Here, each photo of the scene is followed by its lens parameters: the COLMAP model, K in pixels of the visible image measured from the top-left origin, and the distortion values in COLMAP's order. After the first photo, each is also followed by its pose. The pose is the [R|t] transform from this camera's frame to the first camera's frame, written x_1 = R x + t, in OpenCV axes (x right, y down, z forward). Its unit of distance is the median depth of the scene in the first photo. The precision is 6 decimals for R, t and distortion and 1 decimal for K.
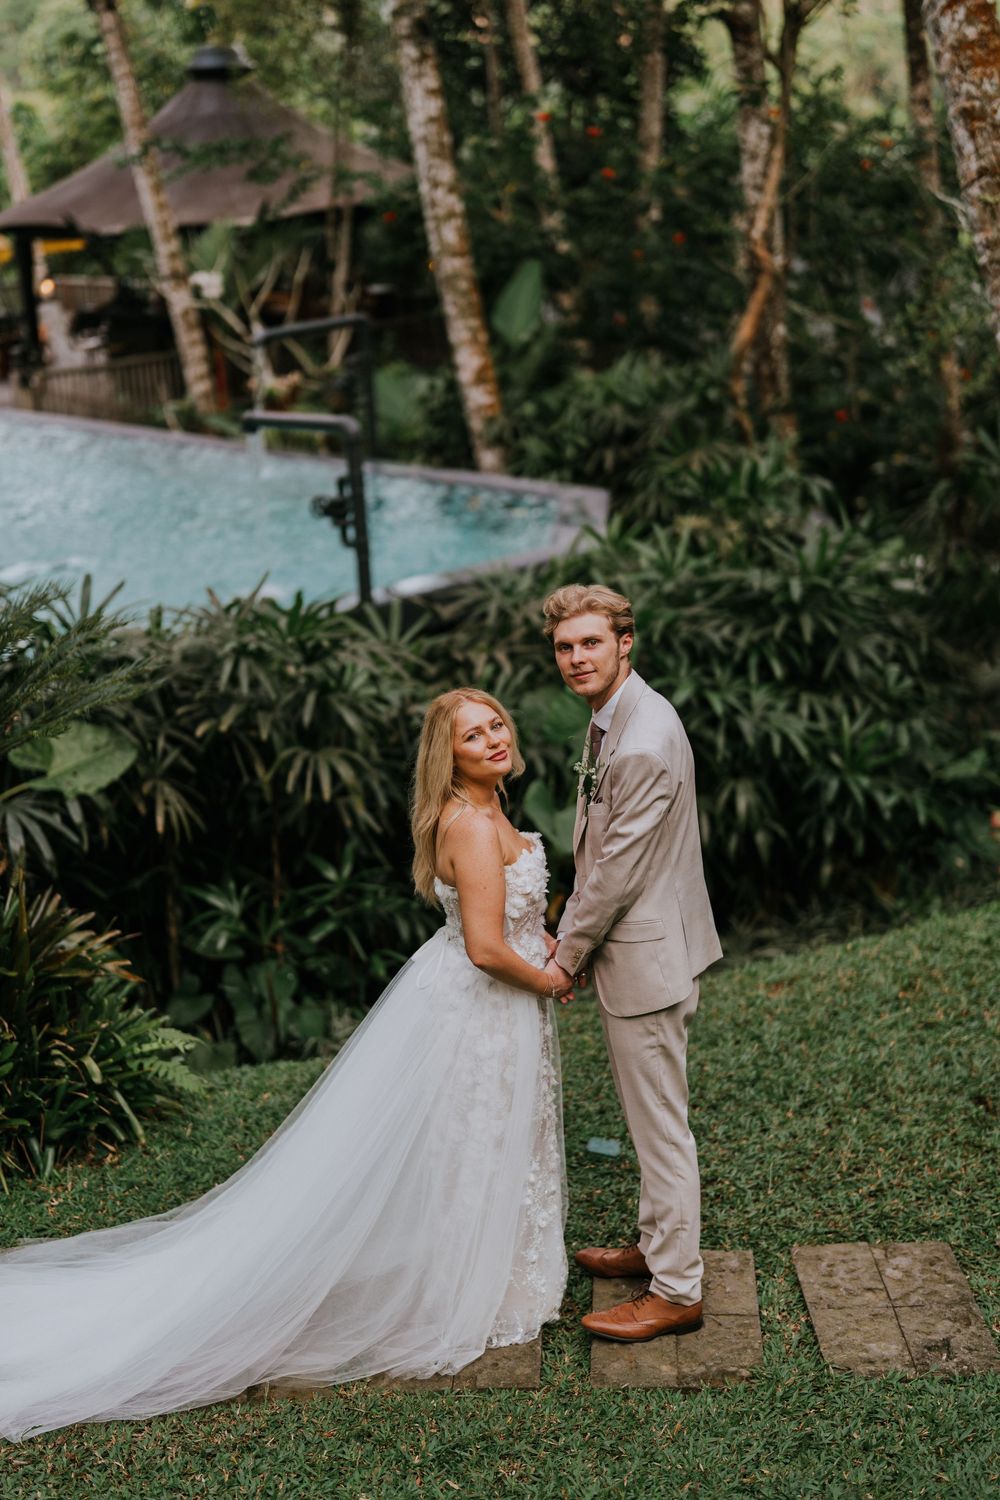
lens RADIAL K [[2088.6, 0, 508.0], [0, 2088.6, 752.5], [0, 0, 1]] dist [0.025236, 0.000000]
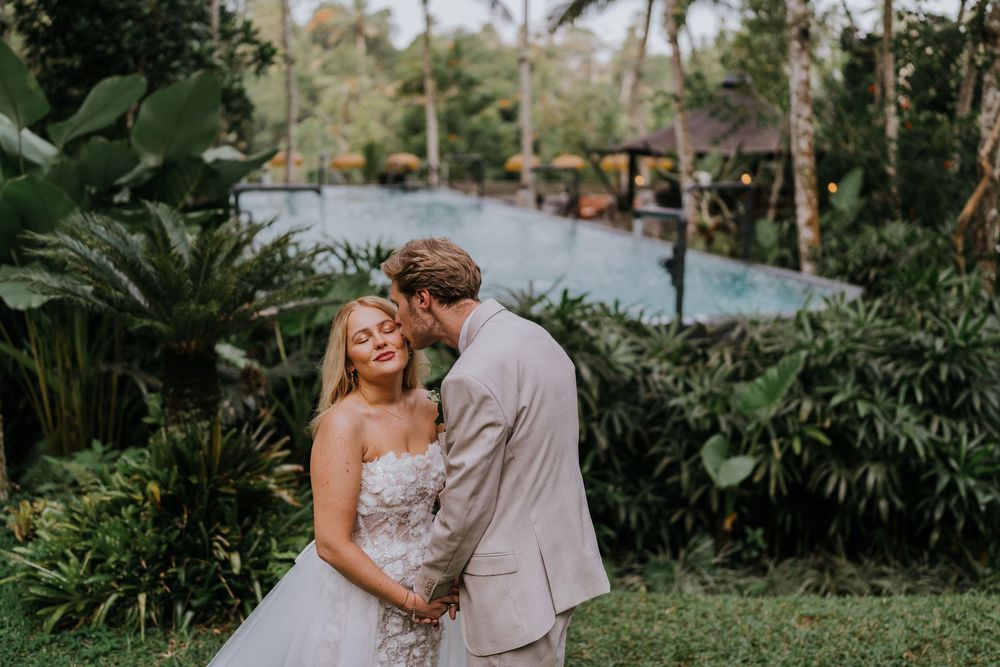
lens RADIAL K [[975.6, 0, 490.1], [0, 975.6, 328.5], [0, 0, 1]] dist [0.004238, 0.000000]
pose [[0.922624, 0.147710, -0.356296, 0.085939], [-0.175930, 0.983234, -0.047947, 0.000115], [0.343240, 0.106920, 0.933142, 0.229053]]
